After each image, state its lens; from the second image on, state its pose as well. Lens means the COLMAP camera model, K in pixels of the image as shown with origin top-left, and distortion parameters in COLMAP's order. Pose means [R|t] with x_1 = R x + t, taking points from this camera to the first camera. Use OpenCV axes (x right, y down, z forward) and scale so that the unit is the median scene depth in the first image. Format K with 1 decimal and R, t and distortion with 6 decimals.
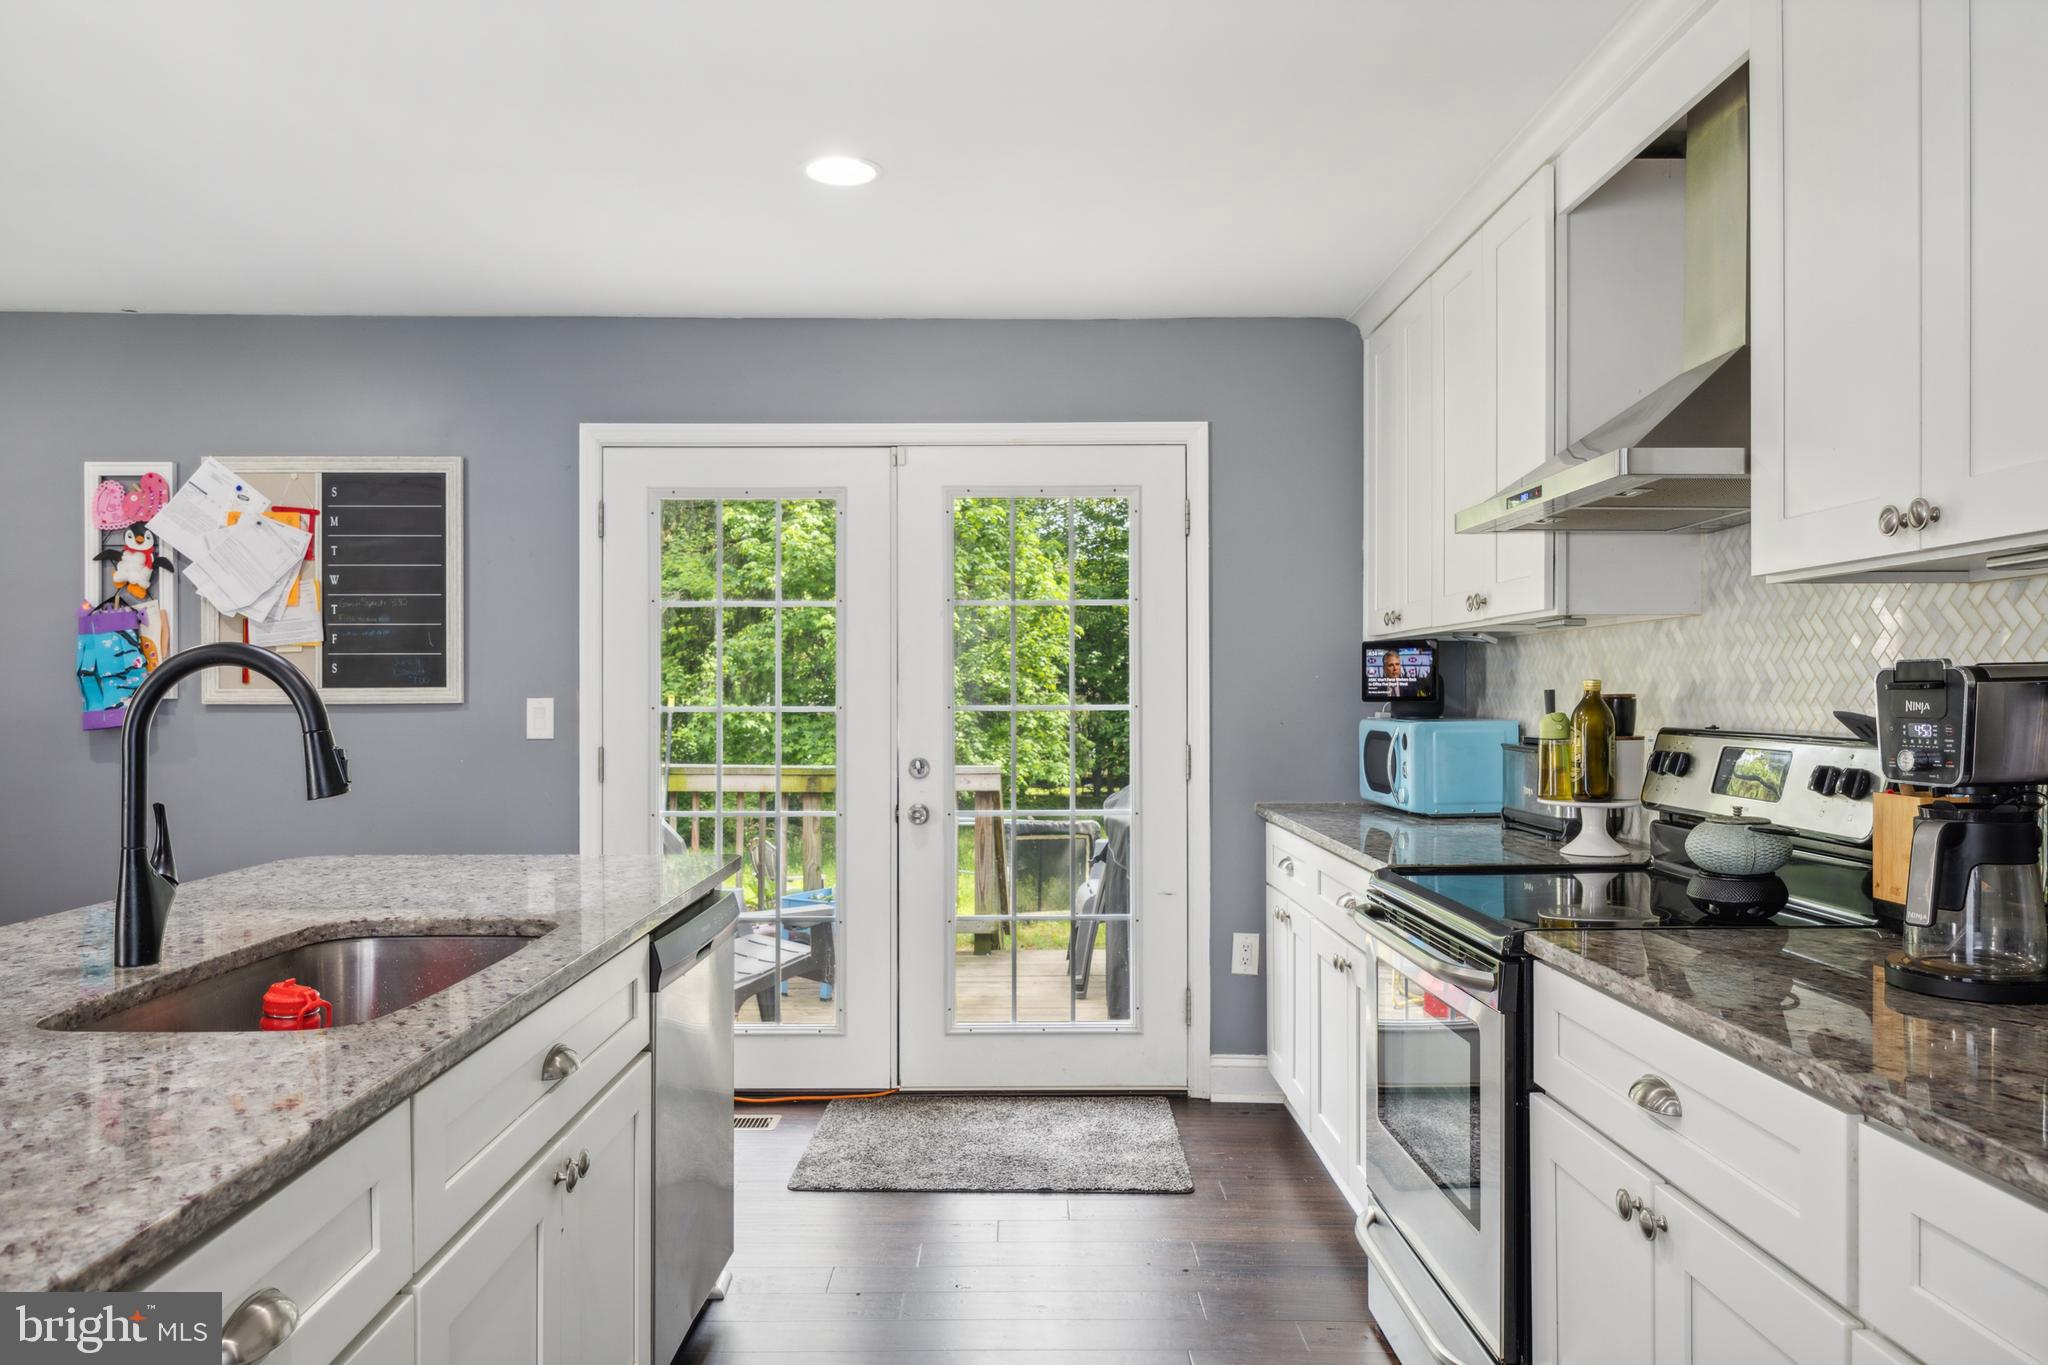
lens RADIAL K [[1413.6, 0, 1030.5], [0, 1413.6, 685.7], [0, 0, 1]] dist [0.000647, 0.001964]
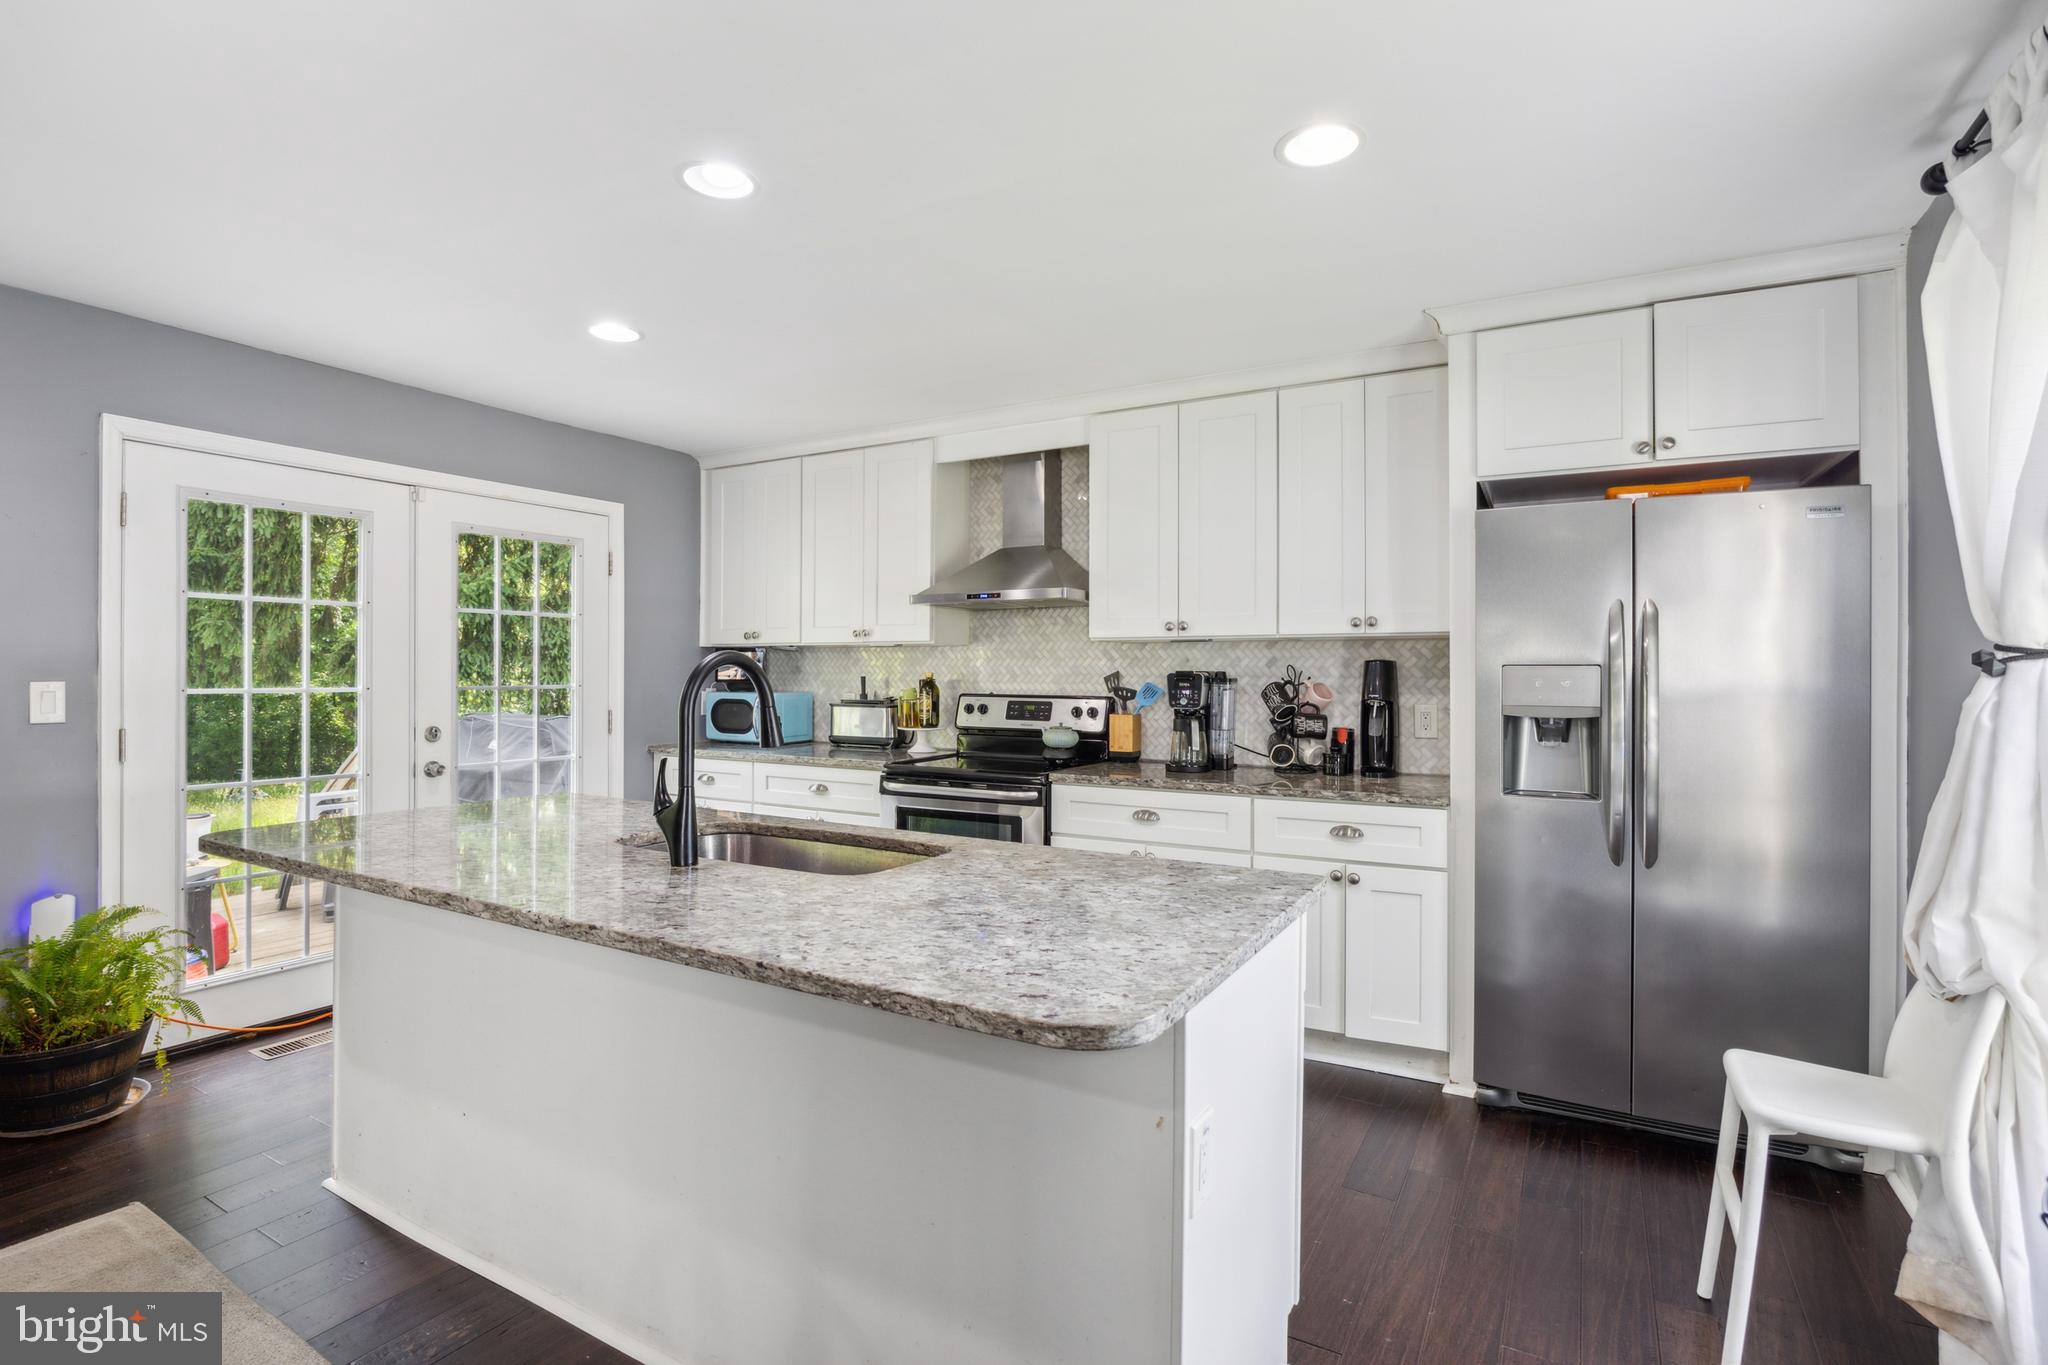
lens RADIAL K [[971.6, 0, 1015.7], [0, 971.6, 678.8], [0, 0, 1]] dist [-0.005095, 0.004966]
pose [[0.513644, -0.000642, 0.858003, -0.586508], [-0.009059, 0.999940, 0.006171, -0.003740], [-0.857956, -0.010943, 0.513607, 0.071939]]
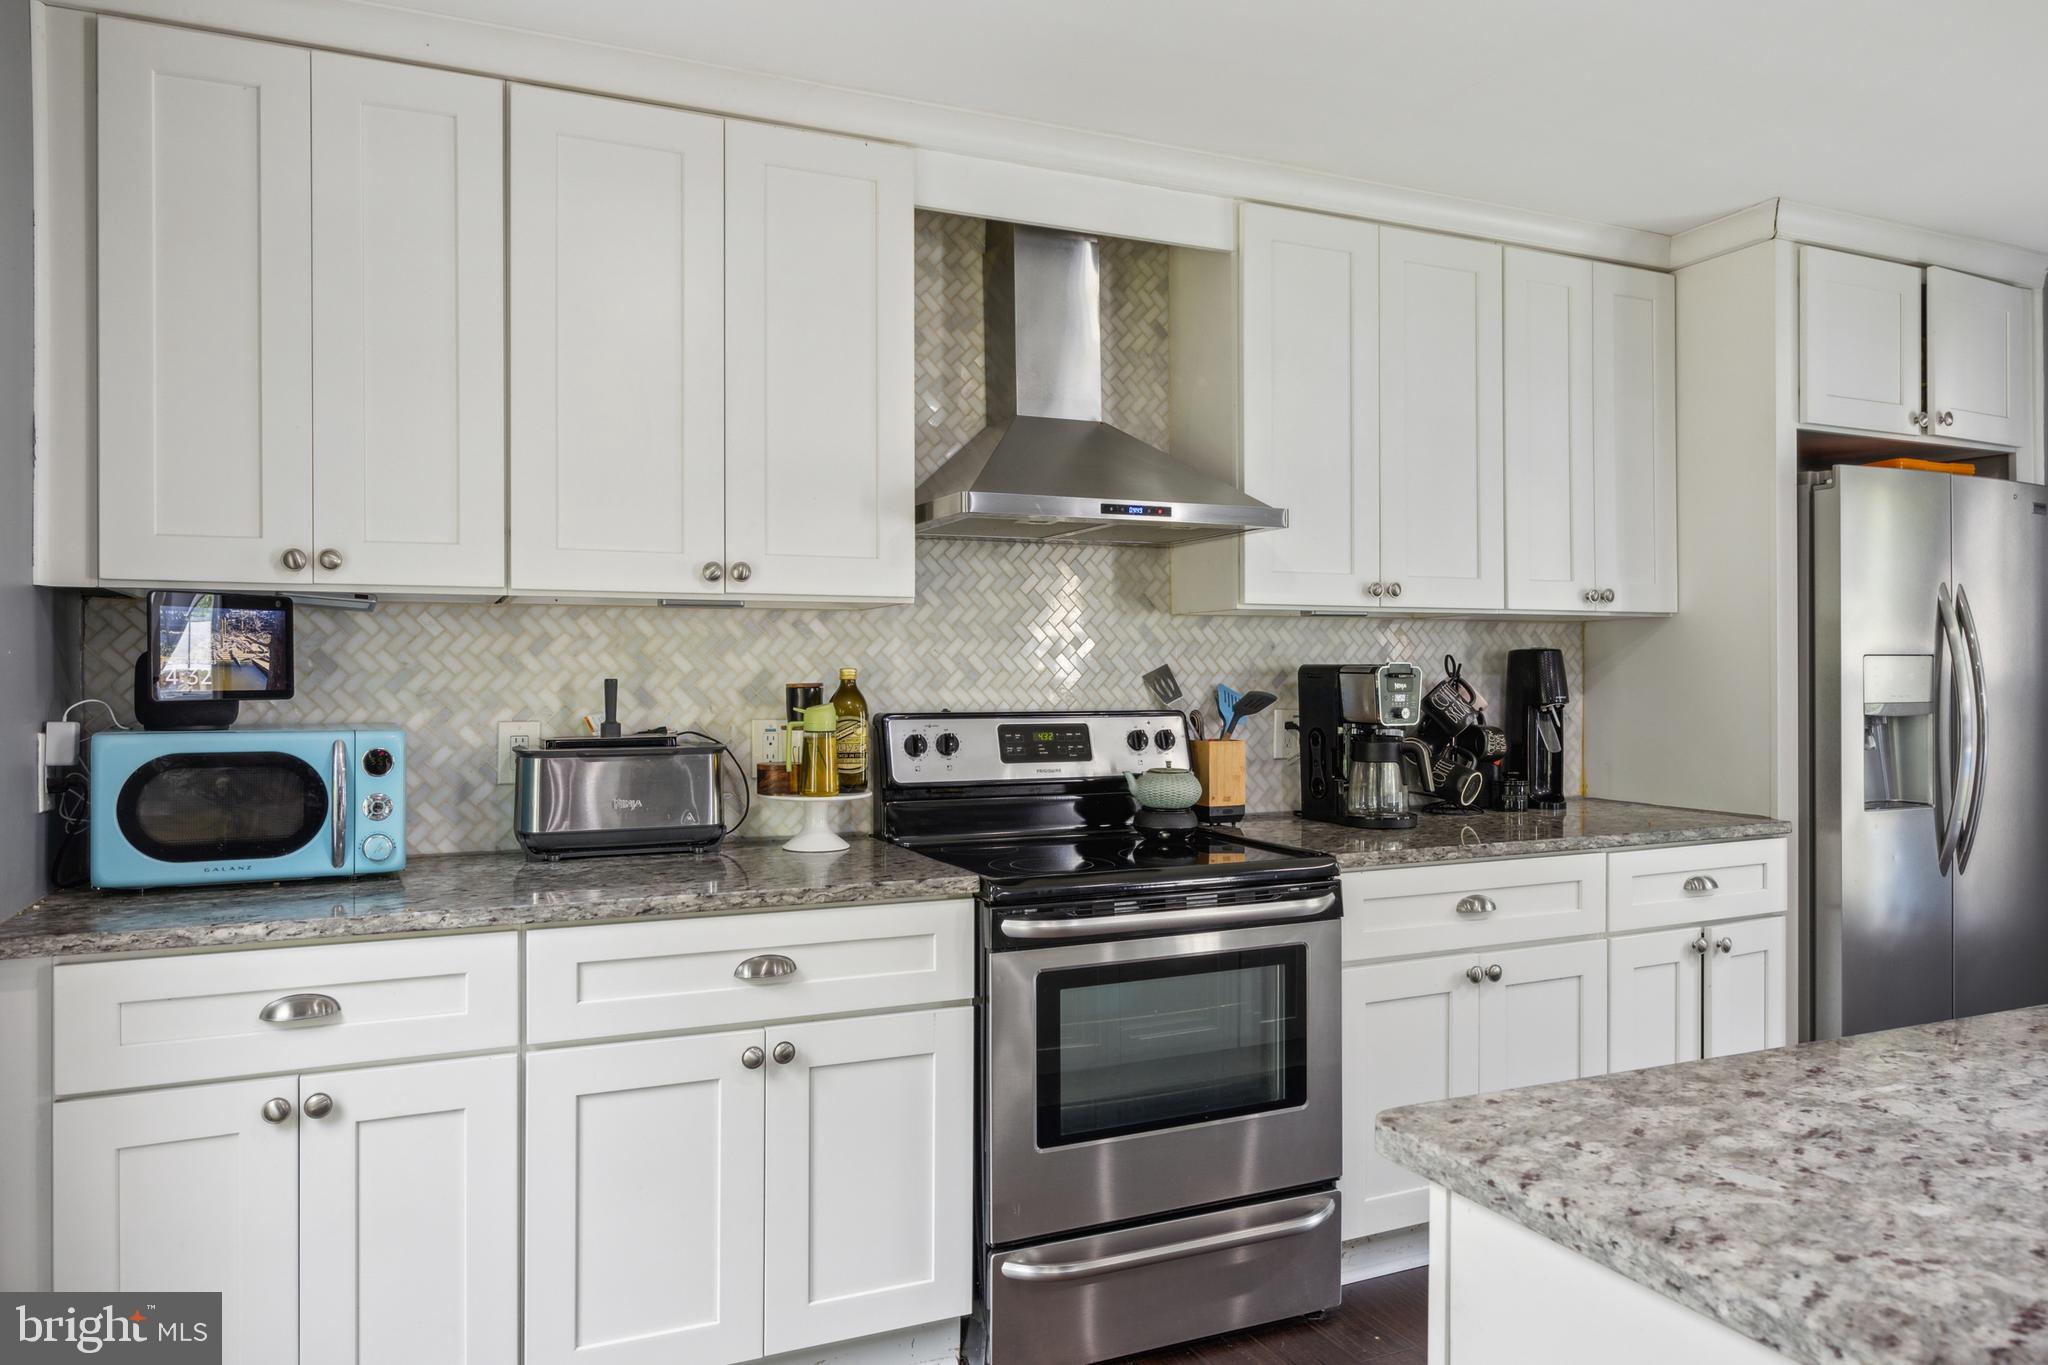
lens RADIAL K [[1342.1, 0, 1015.2], [0, 1342.1, 682.4], [0, 0, 1]] dist [-0.004963, -0.002074]
pose [[-0.388208, -0.000944, 0.921571, -0.357055], [0.000076, 0.999999, 0.001057, 0.003022], [-0.921572, 0.000481, -0.388207, 0.878096]]
